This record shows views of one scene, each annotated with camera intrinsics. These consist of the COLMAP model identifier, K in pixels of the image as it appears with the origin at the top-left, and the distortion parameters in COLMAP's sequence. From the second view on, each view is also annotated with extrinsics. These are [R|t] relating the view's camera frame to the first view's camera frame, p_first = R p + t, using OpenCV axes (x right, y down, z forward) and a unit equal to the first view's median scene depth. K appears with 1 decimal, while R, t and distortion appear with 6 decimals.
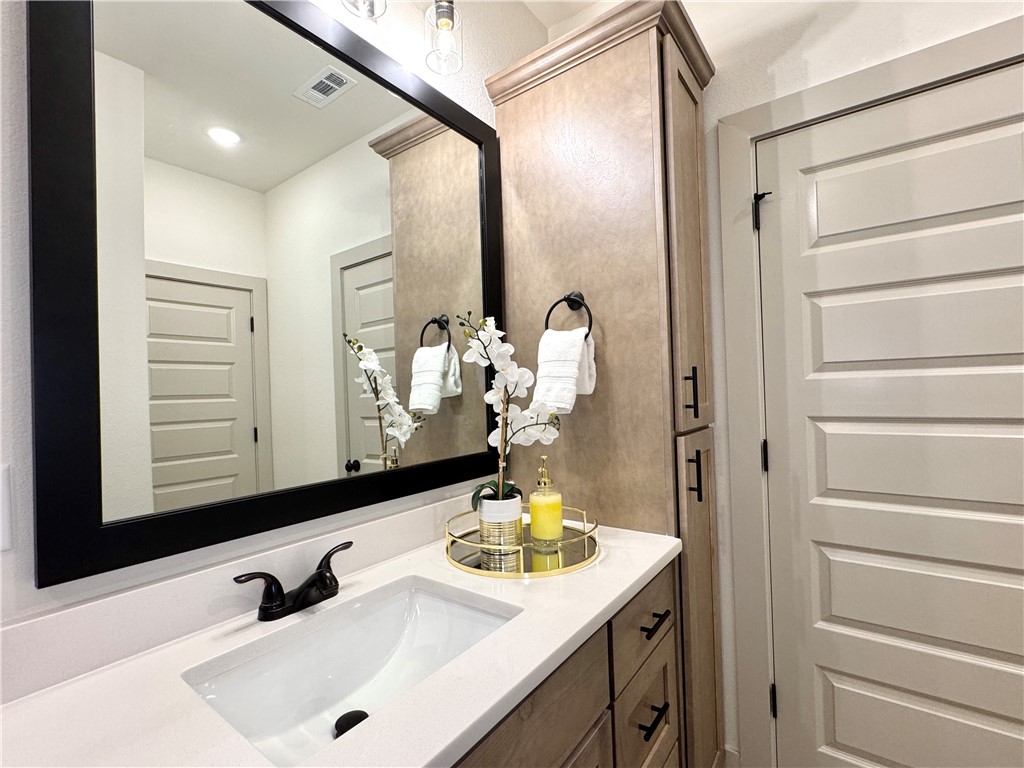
lens RADIAL K [[479.1, 0, 512.0], [0, 479.1, 384.0], [0, 0, 1]] dist [0.001191, 0.000148]
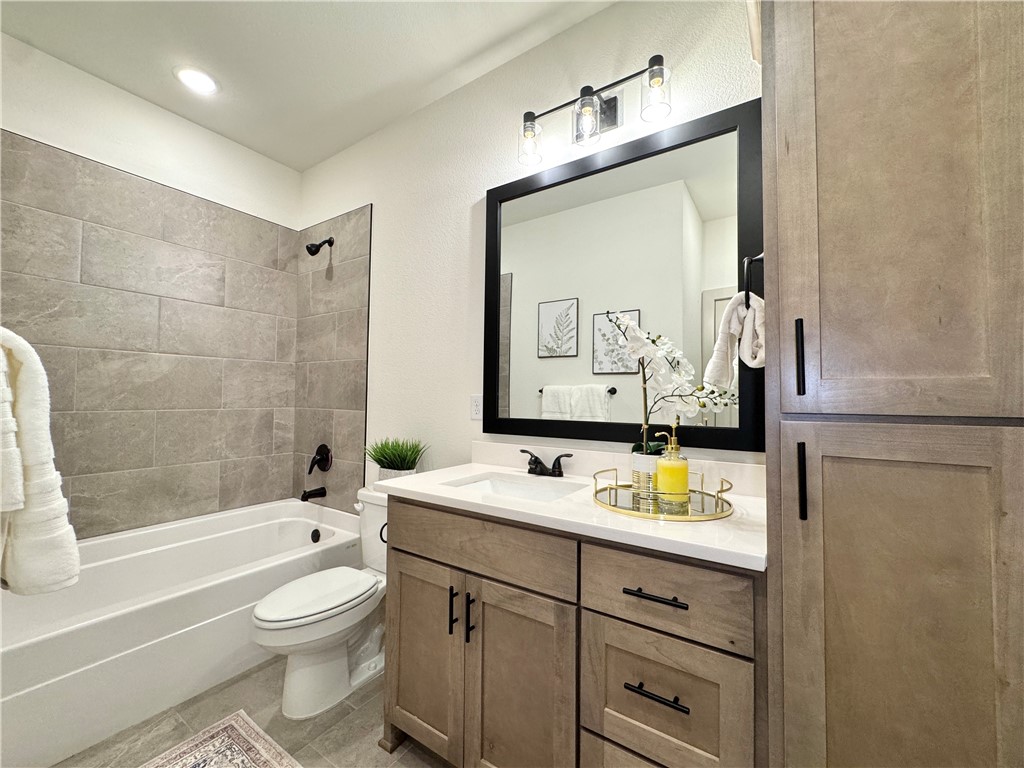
lens RADIAL K [[409.1, 0, 512.0], [0, 409.1, 384.0], [0, 0, 1]] dist [-0.000383, -0.000095]
pose [[0.047596, -0.003595, -0.998860, 0.843596], [0.000116, 0.999994, -0.003594, 0.049869], [0.998867, 0.000055, 0.047596, 0.499944]]
